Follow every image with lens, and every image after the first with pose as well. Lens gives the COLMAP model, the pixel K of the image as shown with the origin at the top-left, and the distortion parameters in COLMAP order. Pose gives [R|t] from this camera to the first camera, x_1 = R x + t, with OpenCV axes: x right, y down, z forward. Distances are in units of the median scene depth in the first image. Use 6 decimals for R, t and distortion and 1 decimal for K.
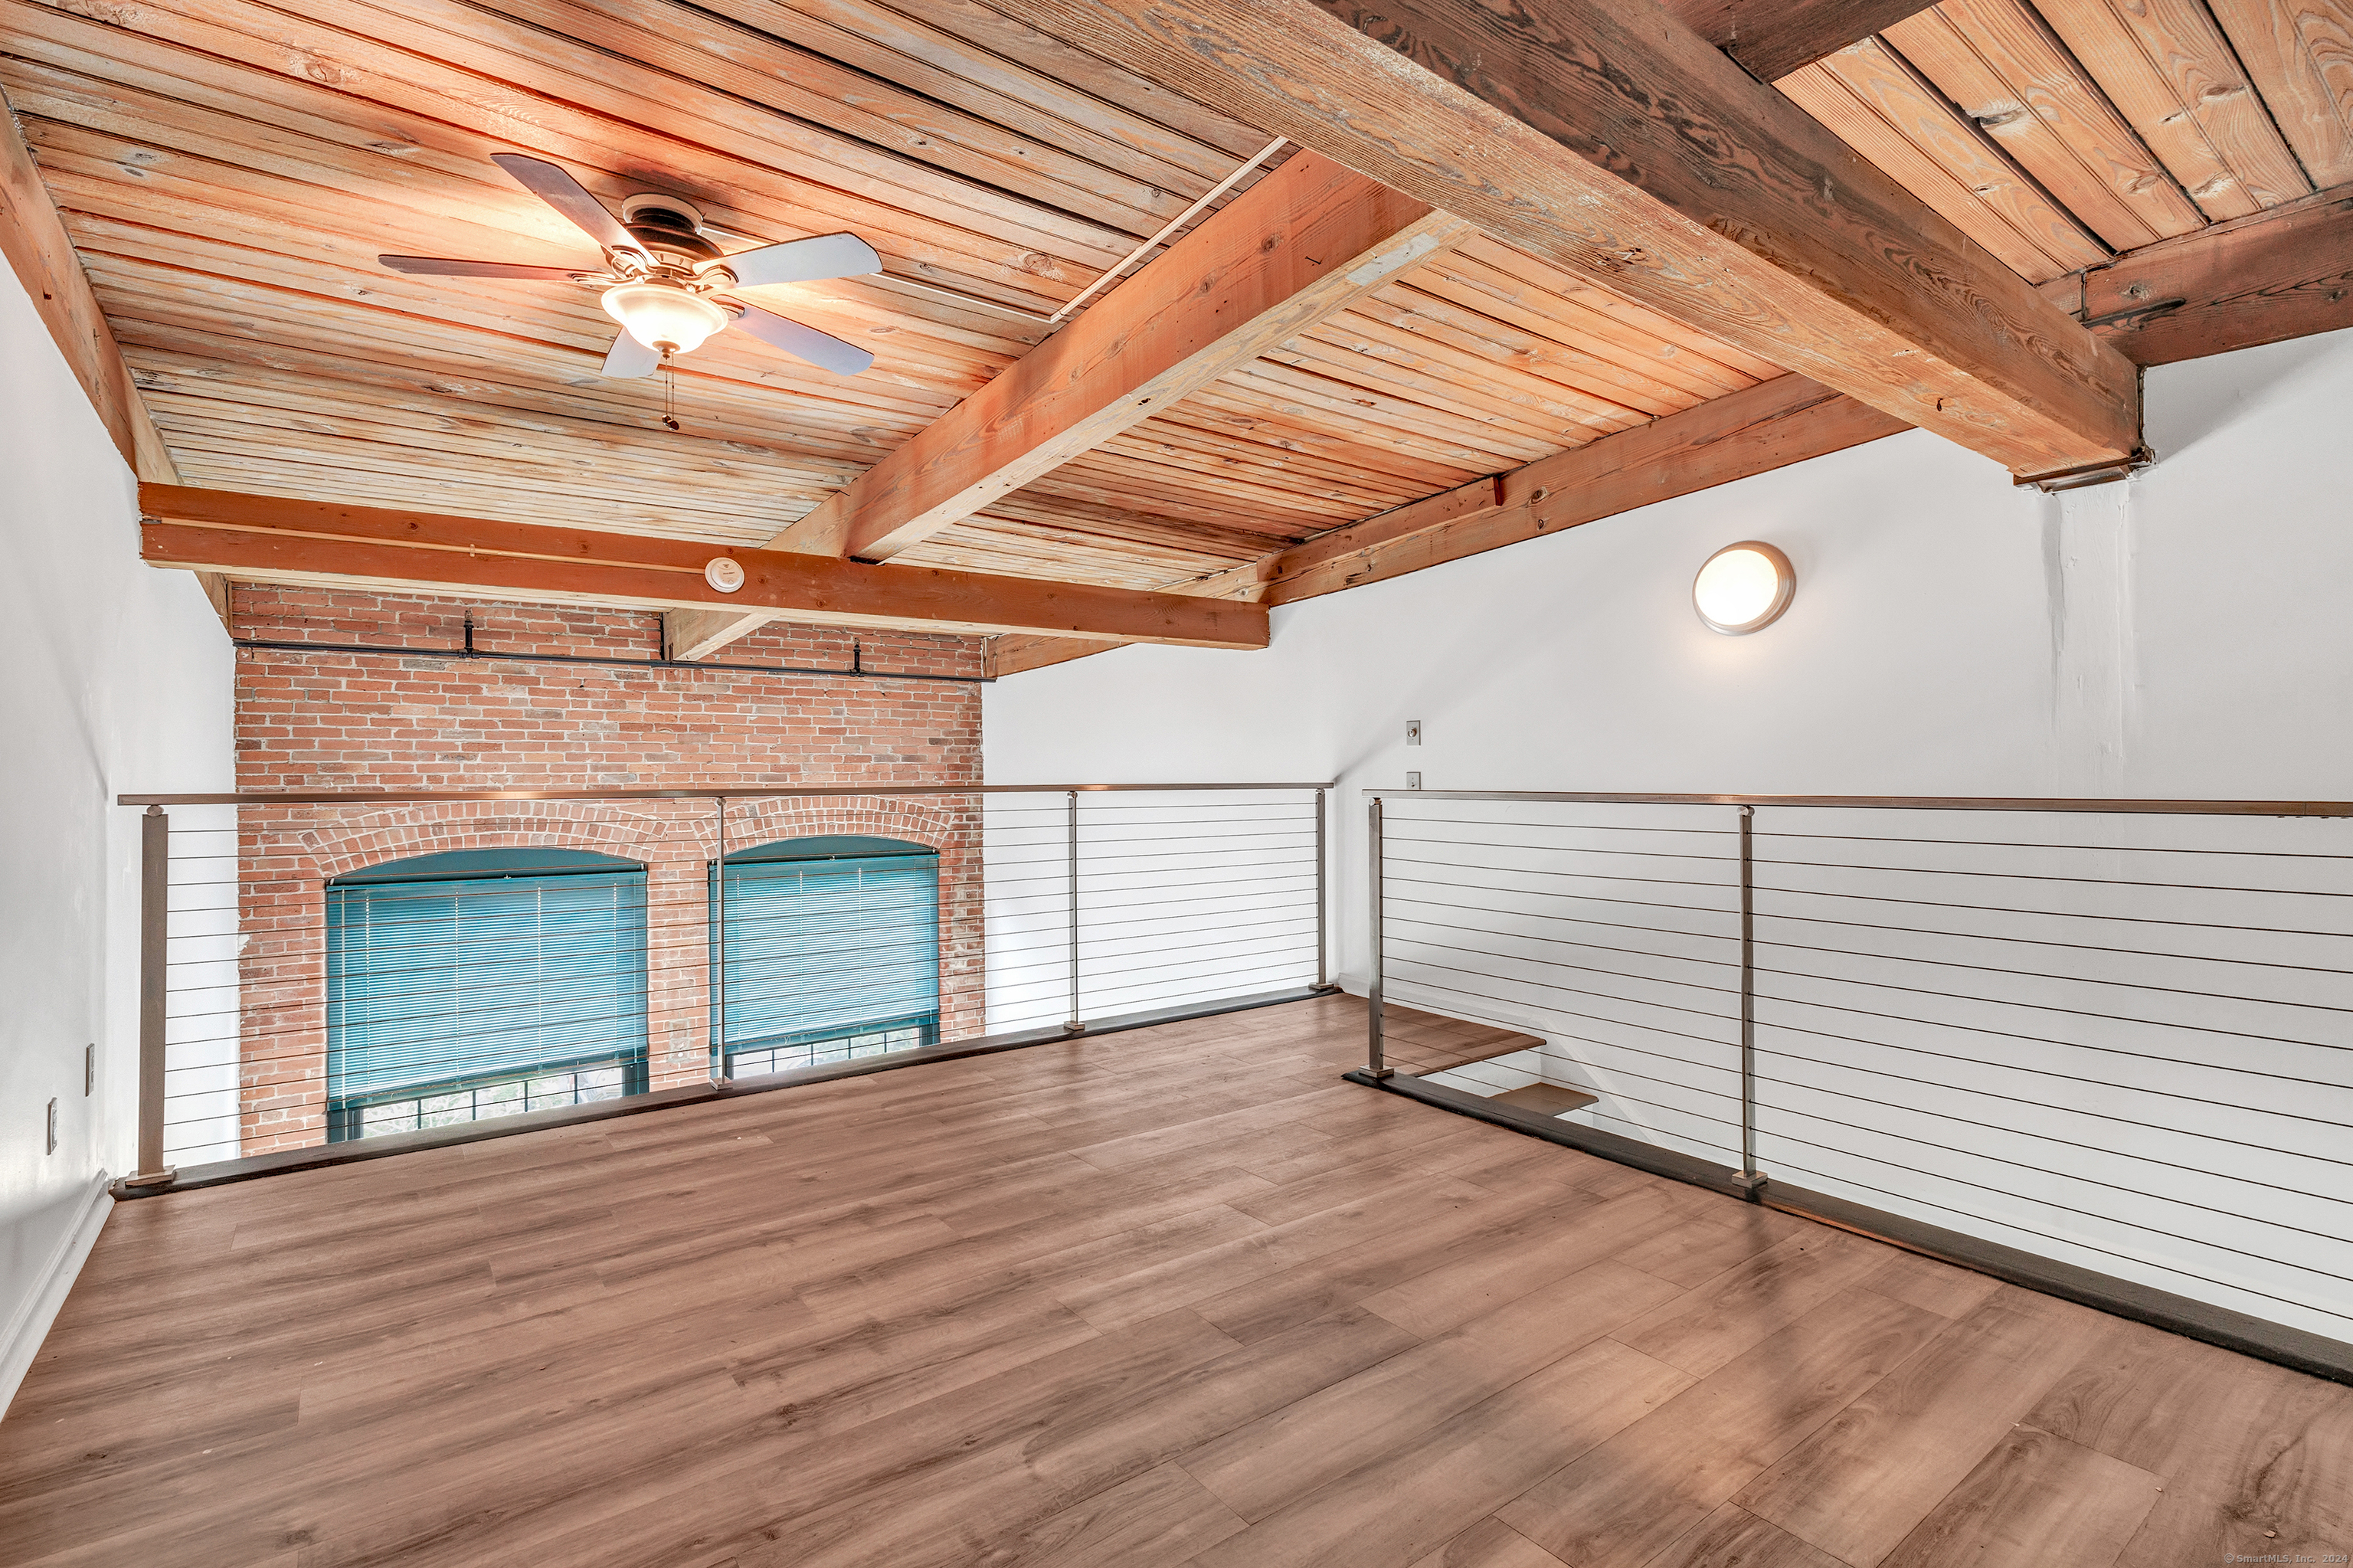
lens RADIAL K [[1032.5, 0, 1246.4], [0, 1032.5, 773.3], [0, 0, 1]] dist [-0.000301, 0.000210]
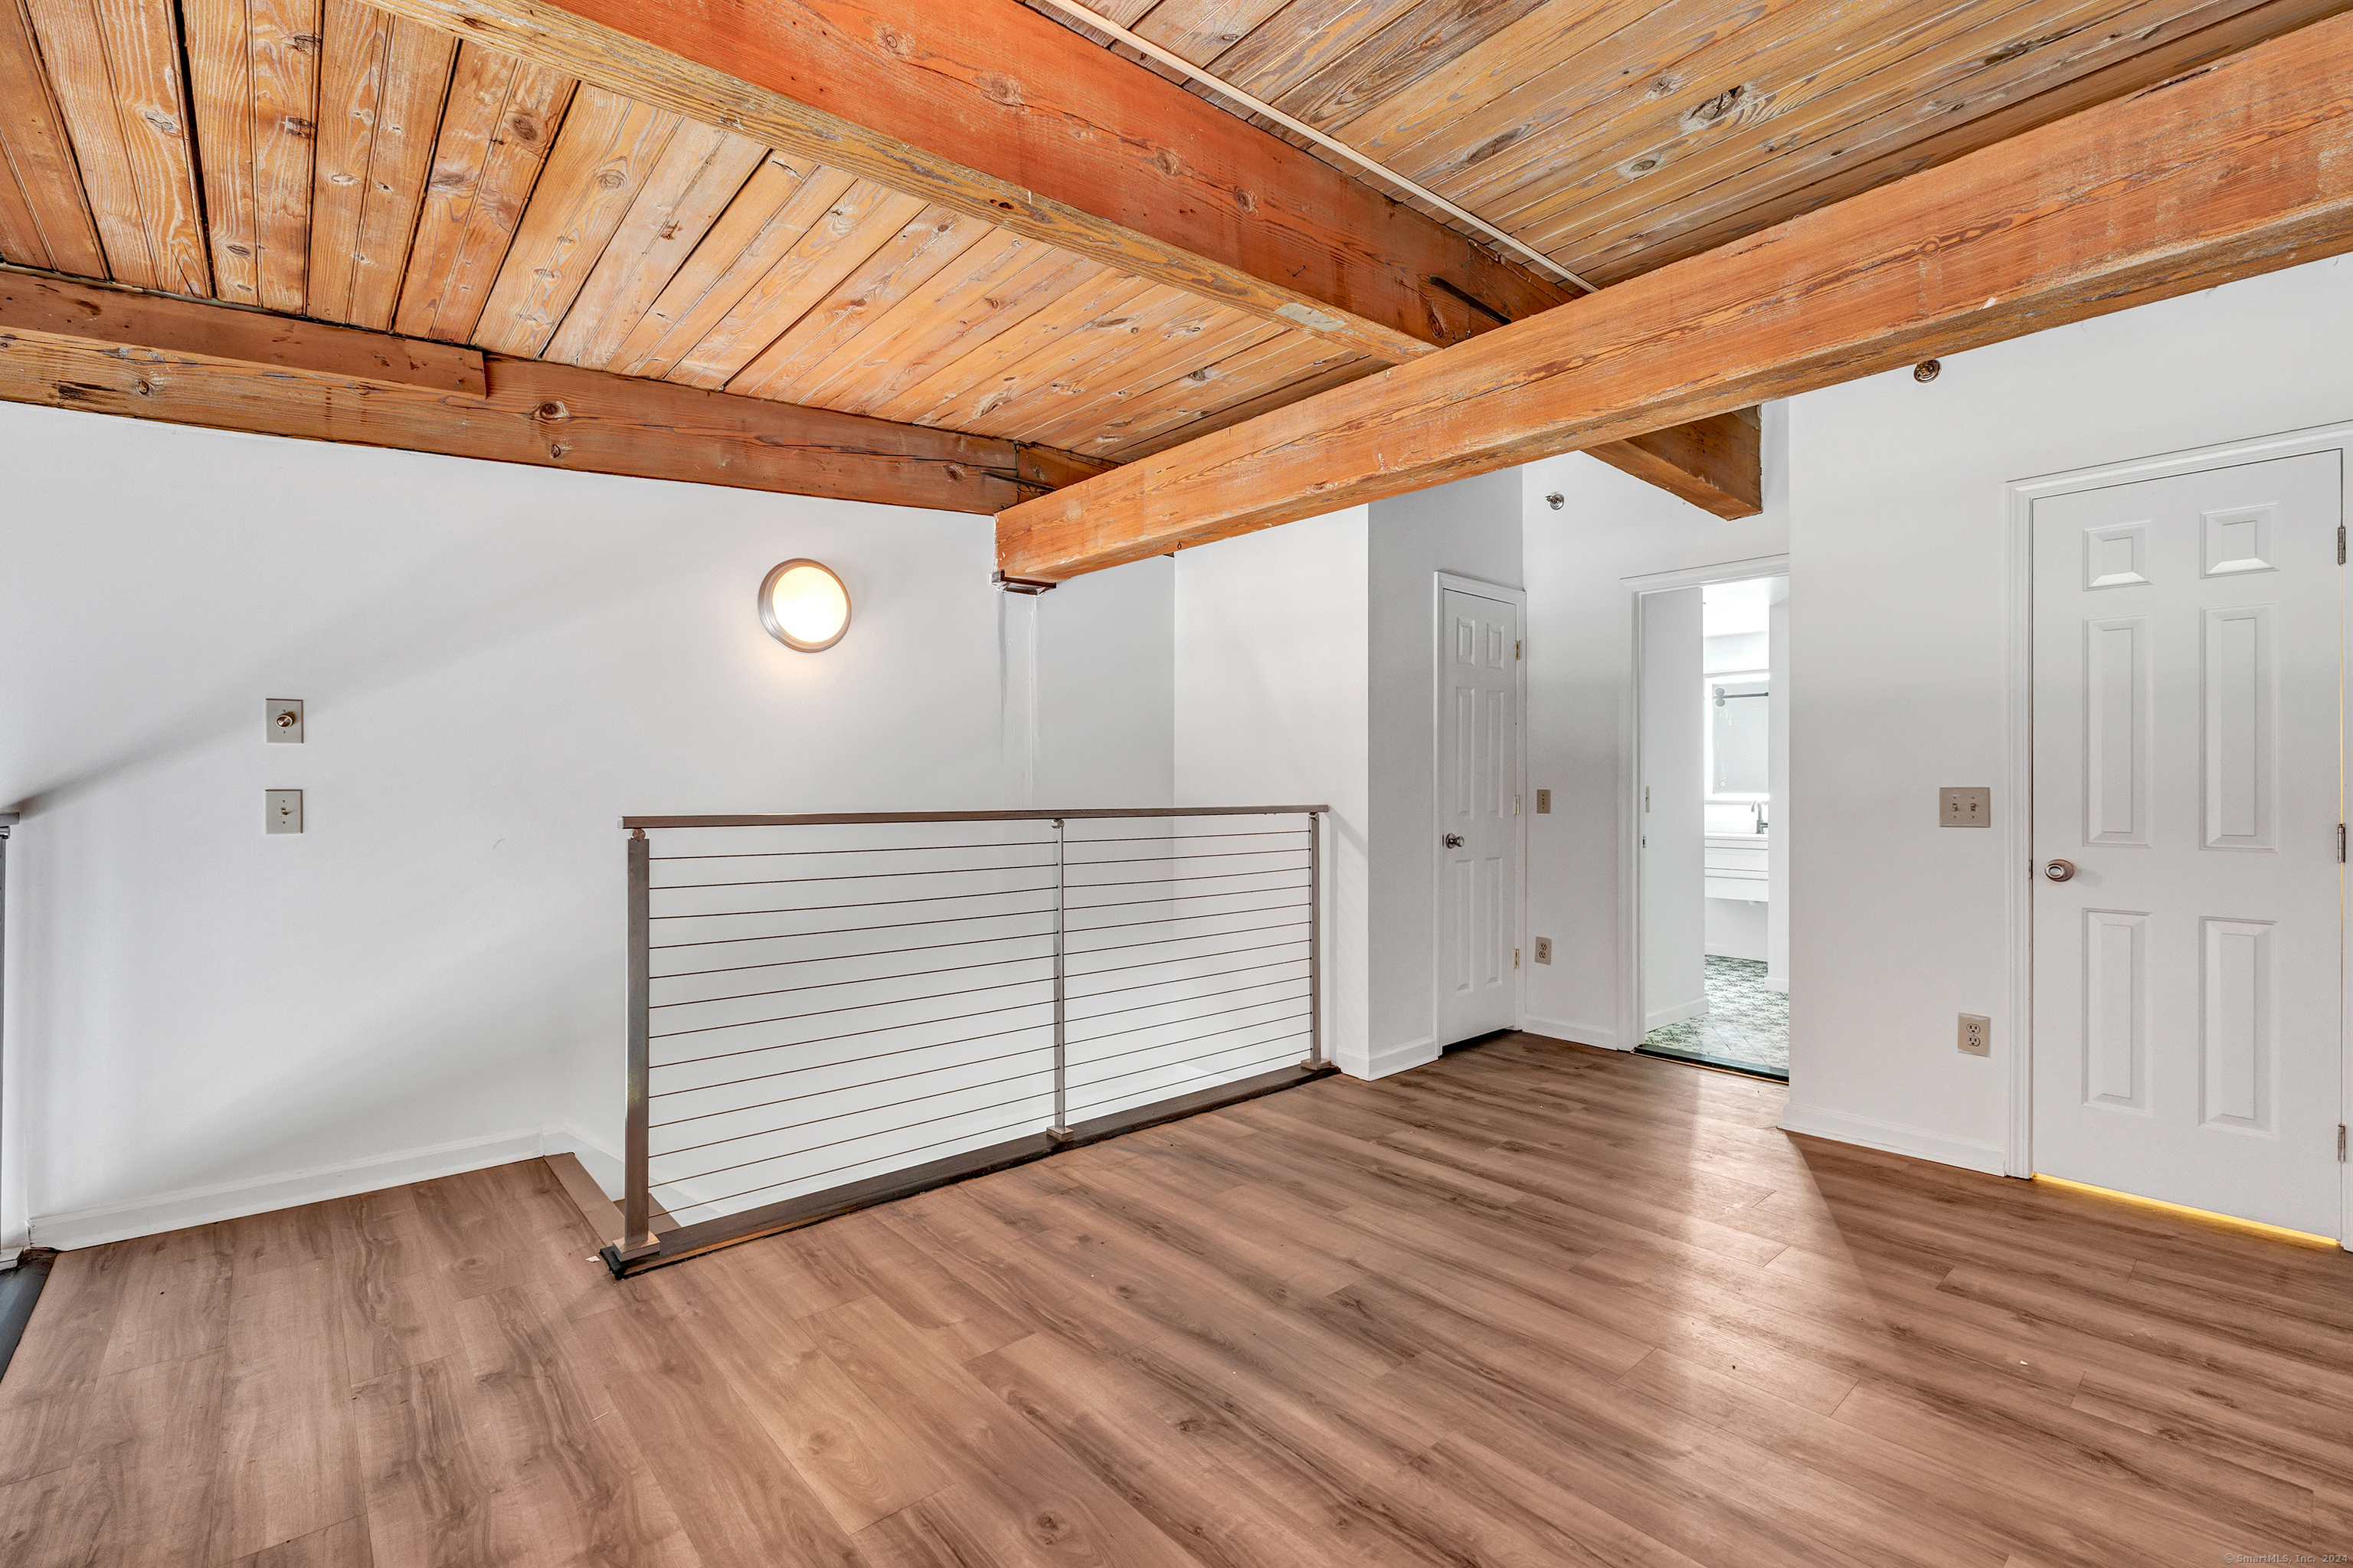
lens RADIAL K [[1103.6, 0, 1127.8], [0, 1103.6, 786.0], [0, 0, 1]] dist [-0.001167, 0.000112]
pose [[-0.027671, 0.006142, 0.999598, -0.500959], [0.000135, 0.999981, -0.006141, 0.000737], [-0.999617, -0.000035, -0.027672, 0.608911]]
